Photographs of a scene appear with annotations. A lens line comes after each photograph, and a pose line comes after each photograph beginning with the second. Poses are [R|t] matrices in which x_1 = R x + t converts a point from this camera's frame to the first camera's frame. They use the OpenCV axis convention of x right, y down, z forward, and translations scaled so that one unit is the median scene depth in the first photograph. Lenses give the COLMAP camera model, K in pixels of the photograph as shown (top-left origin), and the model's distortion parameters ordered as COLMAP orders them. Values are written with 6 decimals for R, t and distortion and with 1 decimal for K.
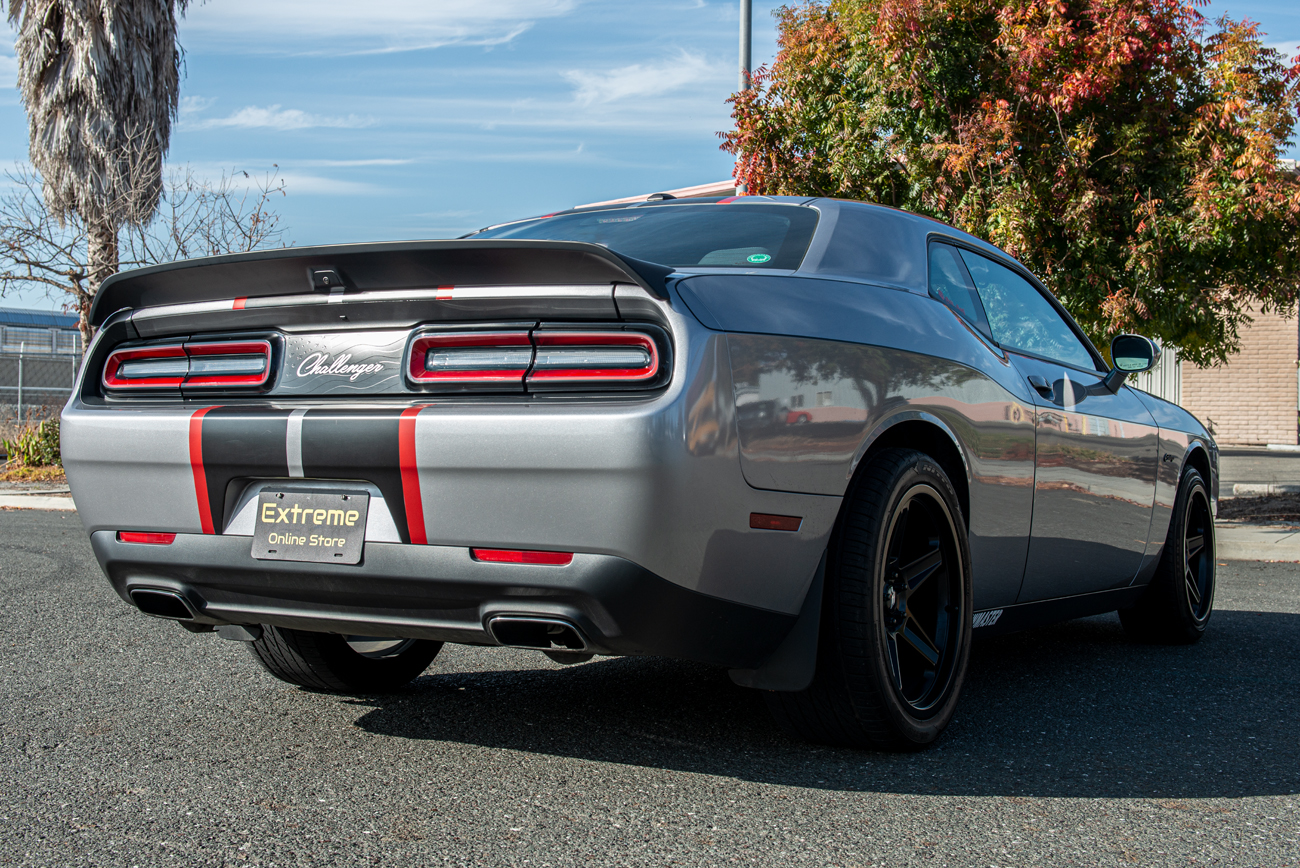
lens RADIAL K [[1469.4, 0, 650.1], [0, 1469.4, 434.6], [0, 0, 1]] dist [0.040114, 0.000000]
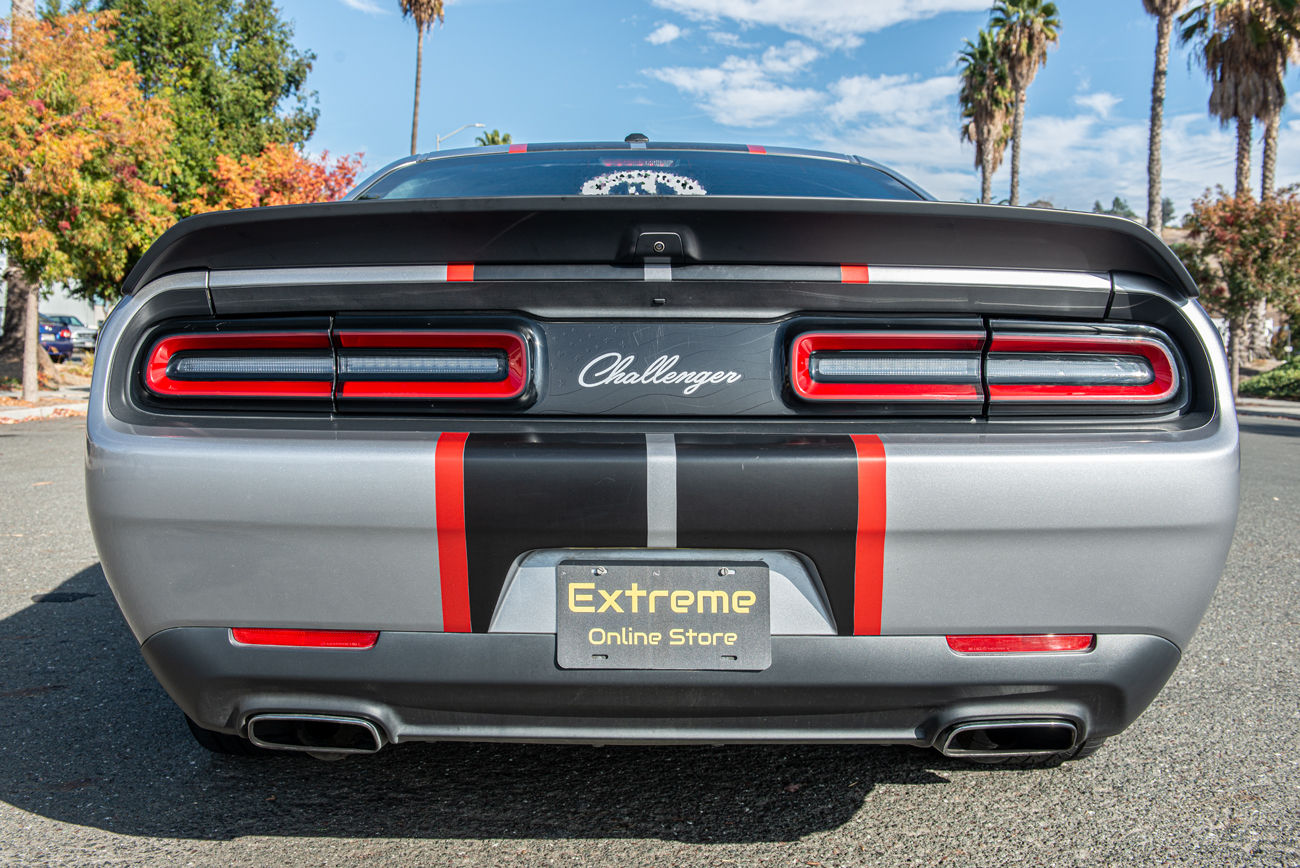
lens RADIAL K [[1184.7, 0, 595.5], [0, 1184.7, 448.4], [0, 0, 1]] dist [-0.021407, 0.000000]
pose [[0.881375, -0.040071, 0.470714, -0.513422], [-0.000042, 0.996390, 0.084899, -0.060275], [-0.472417, -0.074848, 0.878191, 0.549229]]
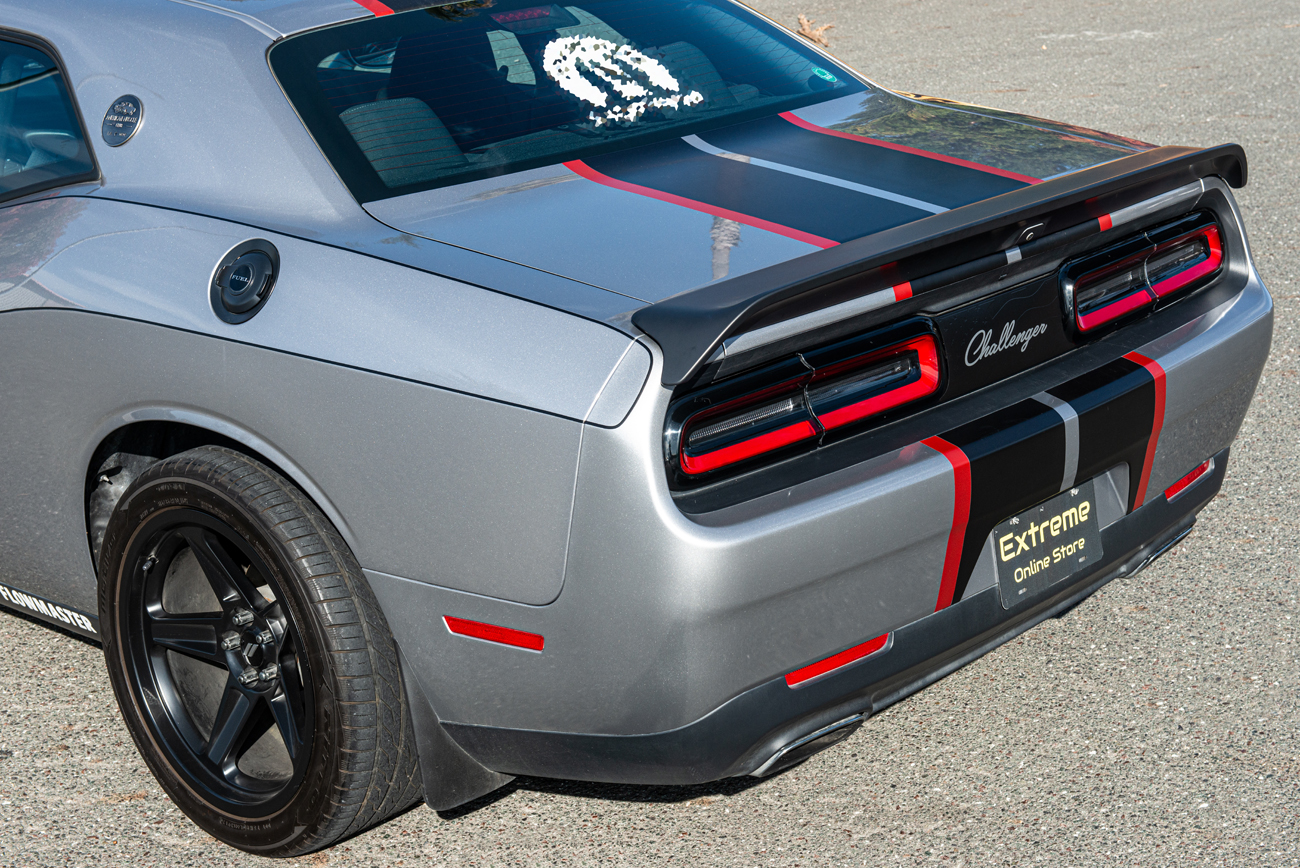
lens RADIAL K [[2159.0, 0, 649.4], [0, 2159.0, 432.0], [0, 0, 1]] dist [0.128300, 0.000000]
pose [[0.243139, -0.320946, 0.915356, -1.352514], [0.031417, 0.945785, 0.323270, -0.384618], [-0.969483, -0.049841, 0.240040, 0.935984]]
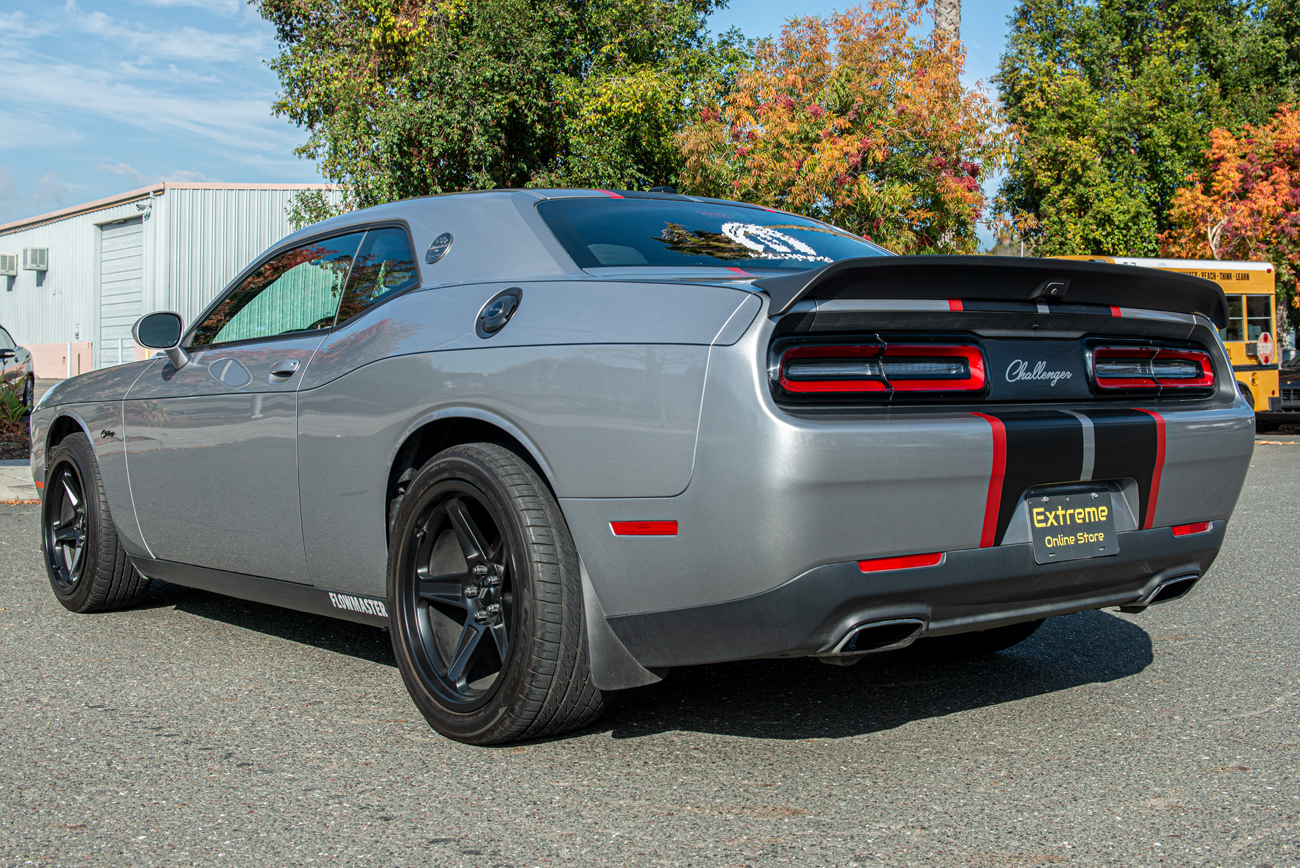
lens RADIAL K [[1469.4, 0, 646.5], [0, 1469.4, 440.6], [0, 0, 1]] dist [0.040114, 0.000000]
pose [[0.391442, -0.043369, 0.919180, -1.330664], [0.008933, 0.999021, 0.043332, -0.047856], [-0.920160, -0.008751, 0.391446, 0.873485]]
